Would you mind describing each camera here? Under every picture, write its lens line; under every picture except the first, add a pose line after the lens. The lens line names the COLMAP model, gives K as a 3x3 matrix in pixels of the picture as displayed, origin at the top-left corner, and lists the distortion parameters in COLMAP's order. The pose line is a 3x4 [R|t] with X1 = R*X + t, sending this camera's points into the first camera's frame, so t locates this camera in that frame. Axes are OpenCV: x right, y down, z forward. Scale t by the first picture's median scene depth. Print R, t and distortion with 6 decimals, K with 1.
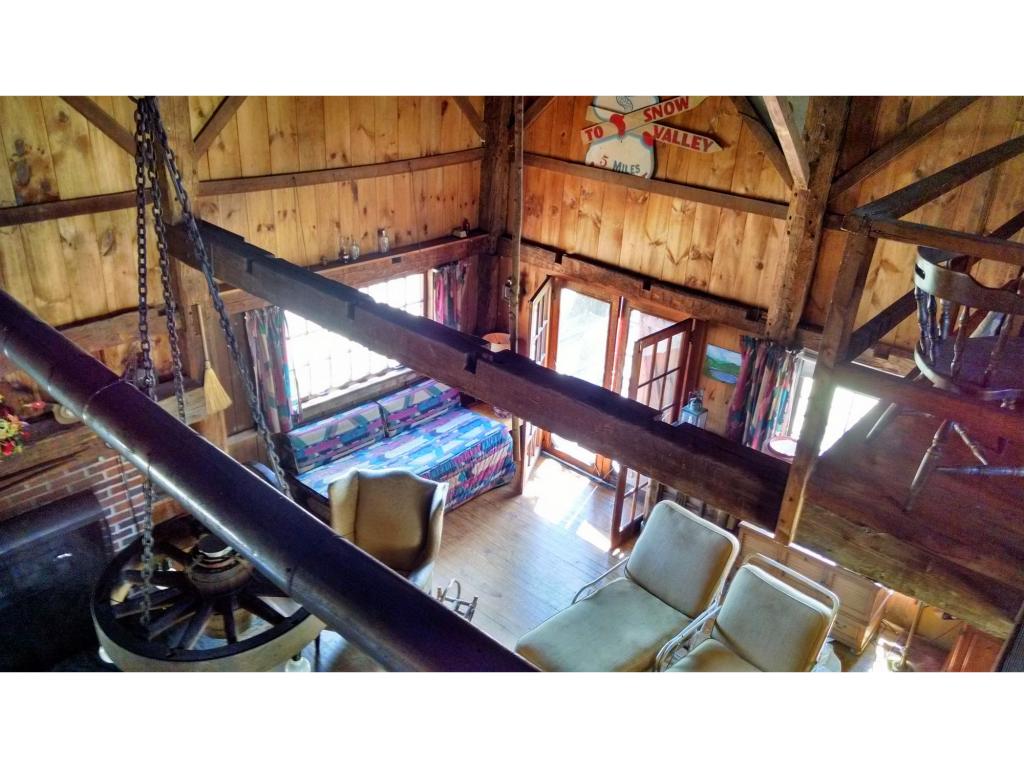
lens RADIAL K [[781.8, 0, 512.0], [0, 781.8, 384.0], [0, 0, 1]] dist [0.036252, -0.114857]
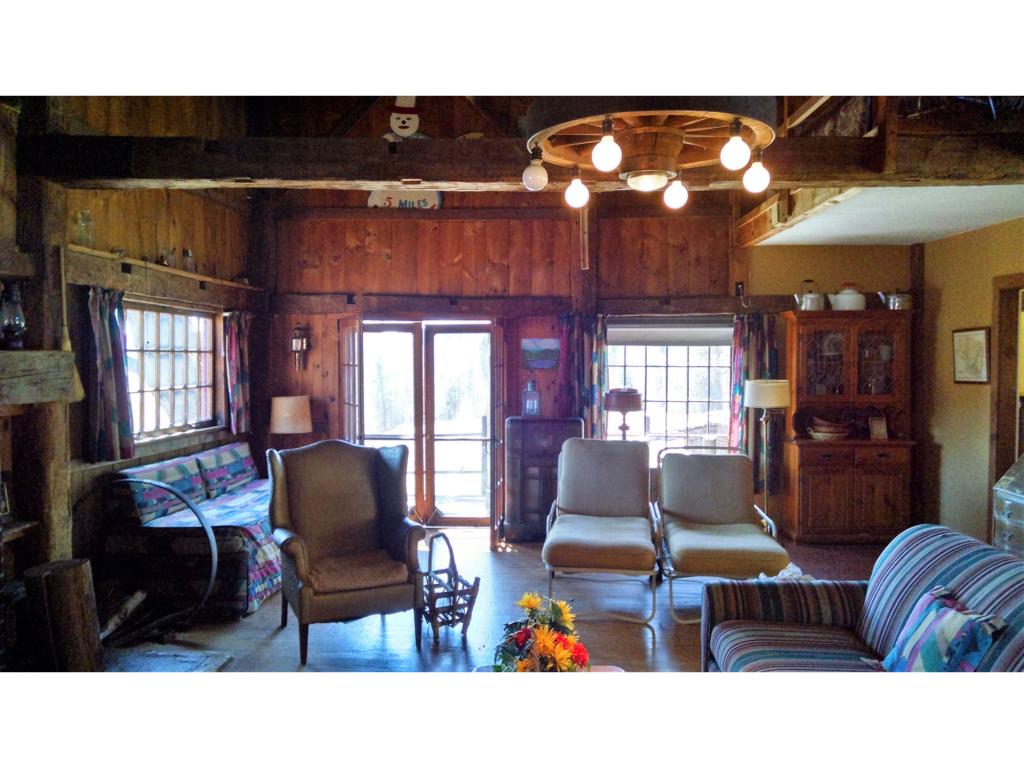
lens RADIAL K [[781.8, 0, 512.0], [0, 781.8, 384.0], [0, 0, 1]] dist [0.036252, -0.114857]
pose [[0.773689, -0.065945, 0.630124, -0.433200], [0.306557, 0.909357, -0.281234, 0.293204], [-0.554462, 0.410756, 0.723776, 0.203023]]
